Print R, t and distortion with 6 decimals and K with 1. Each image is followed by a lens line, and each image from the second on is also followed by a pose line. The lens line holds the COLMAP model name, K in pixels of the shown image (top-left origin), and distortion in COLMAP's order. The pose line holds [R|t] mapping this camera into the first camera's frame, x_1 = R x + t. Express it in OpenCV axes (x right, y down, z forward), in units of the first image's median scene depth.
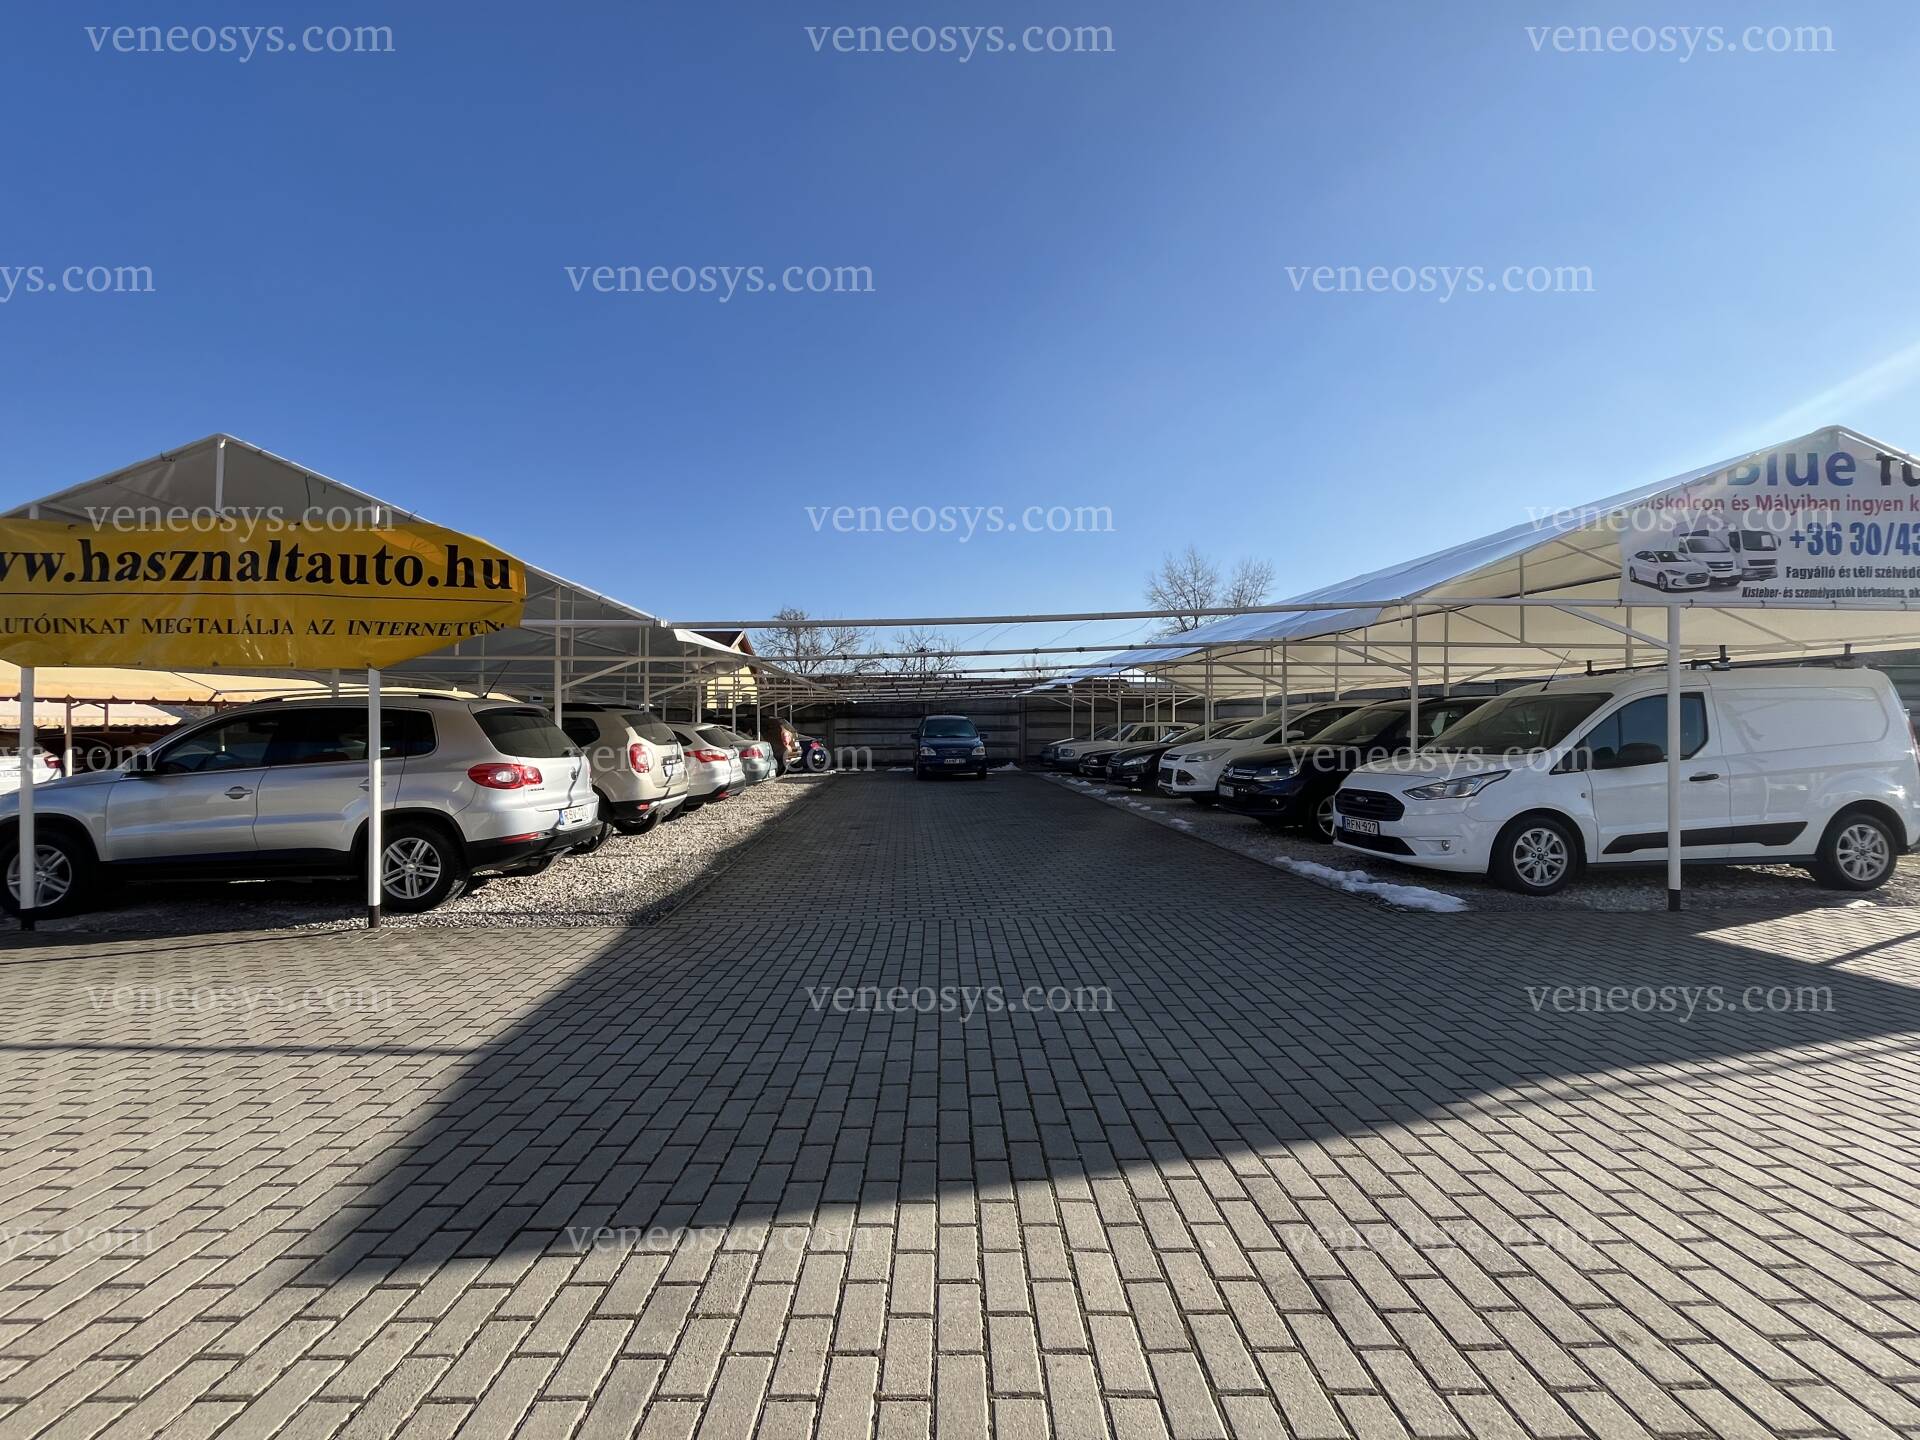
lens RADIAL K [[787.7, 0, 960.0], [0, 787.7, 720.0], [0, 0, 1]] dist [0.001811, 0.000323]
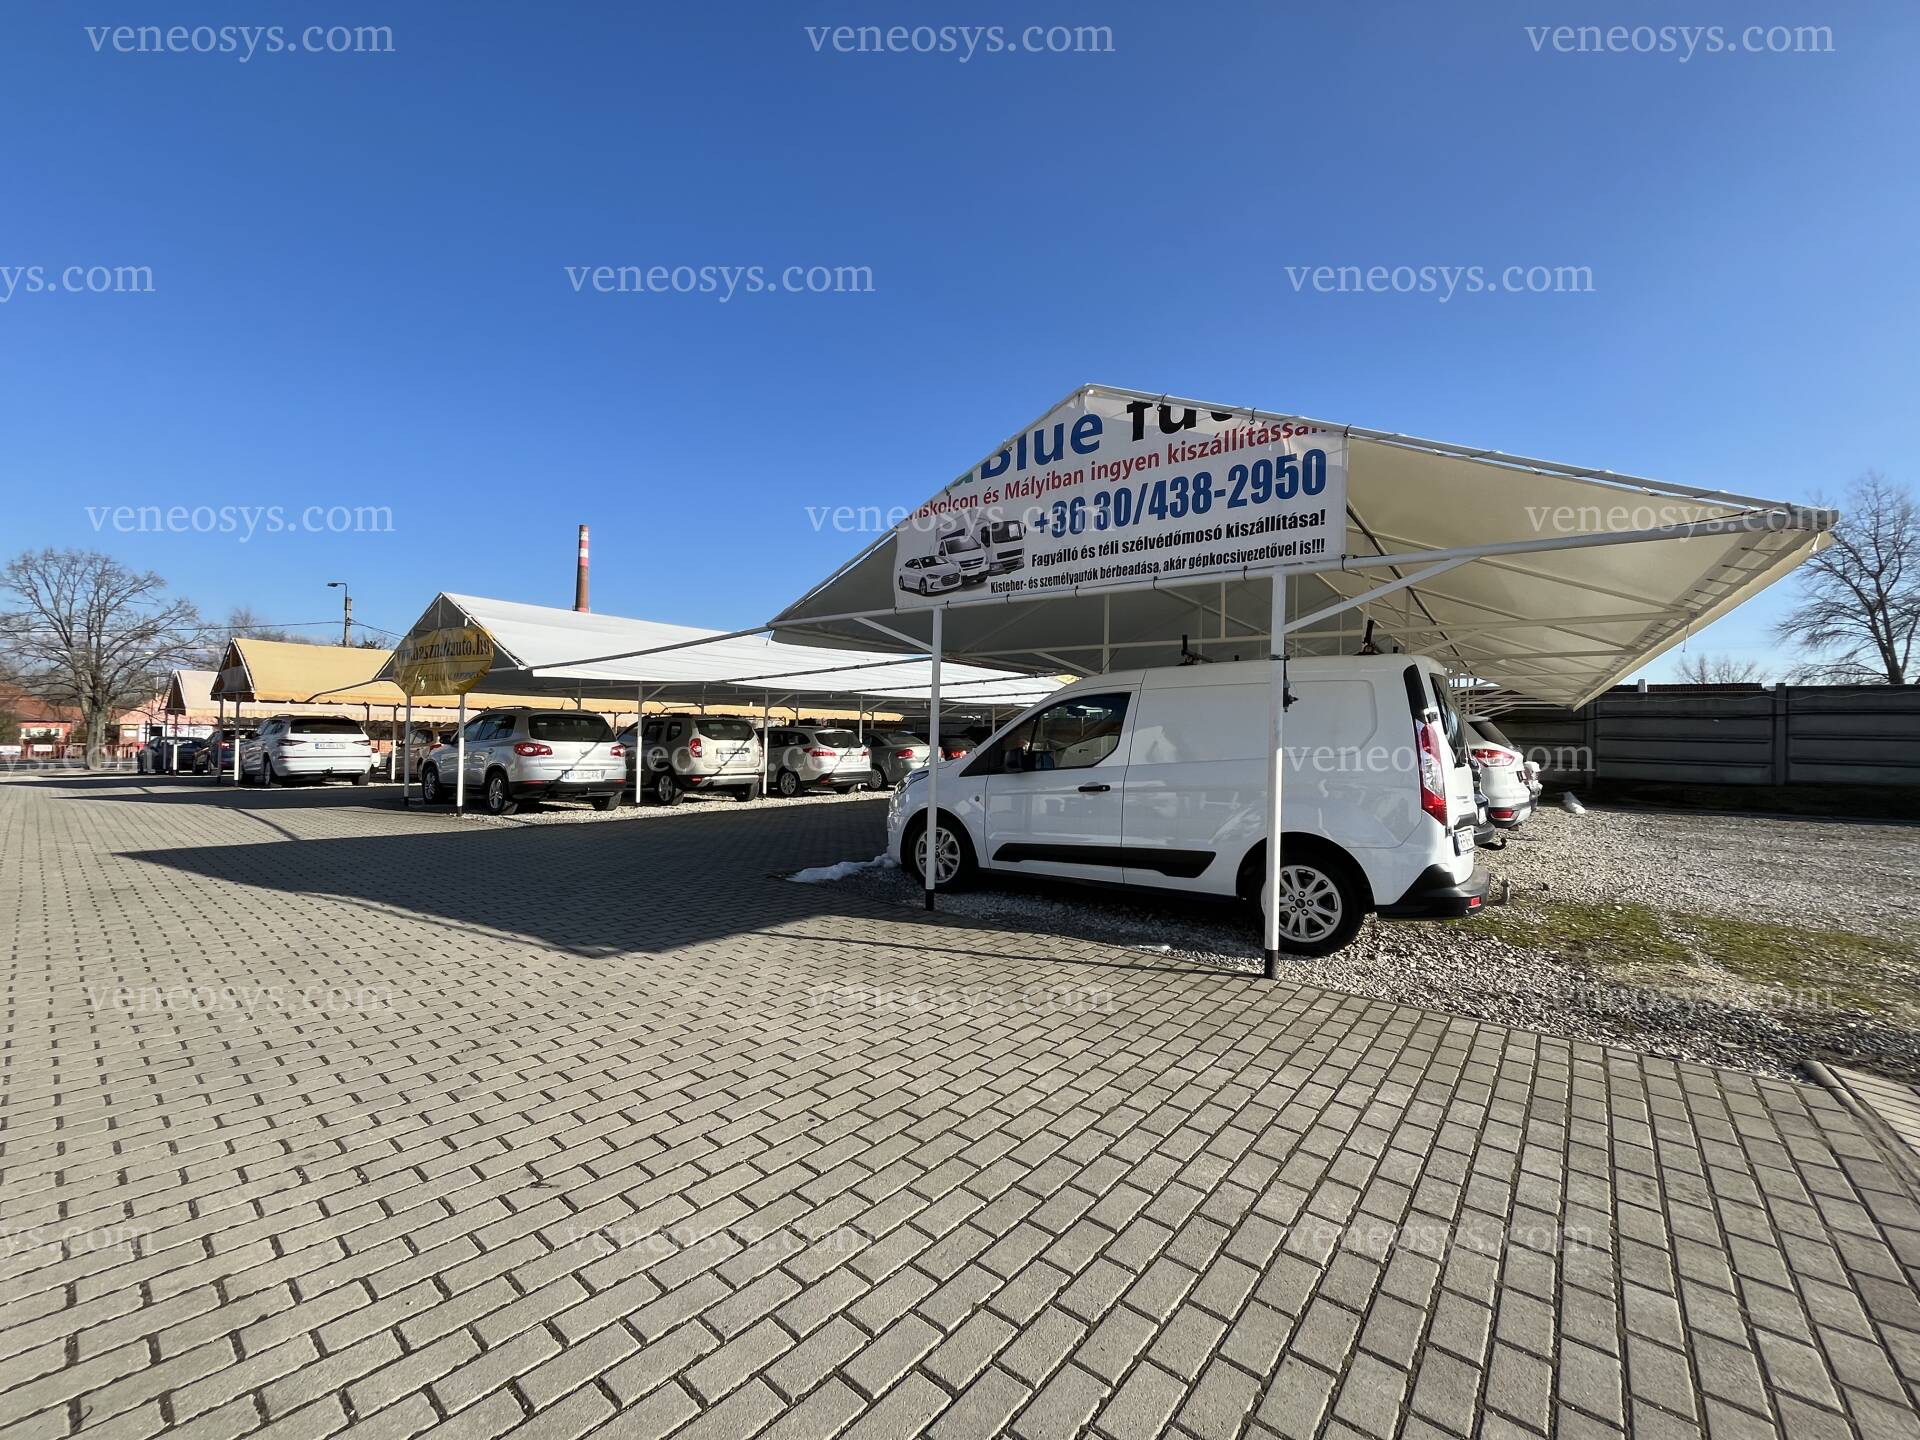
lens RADIAL K [[765.8, 0, 964.4], [0, 765.8, 723.0], [0, 0, 1]] dist [-0.000937, 0.000077]
pose [[0.763825, 0.004495, -0.645408, 1.558866], [-0.015457, 0.999816, -0.011330, 0.012199], [0.645239, 0.018630, 0.763754, 0.274440]]
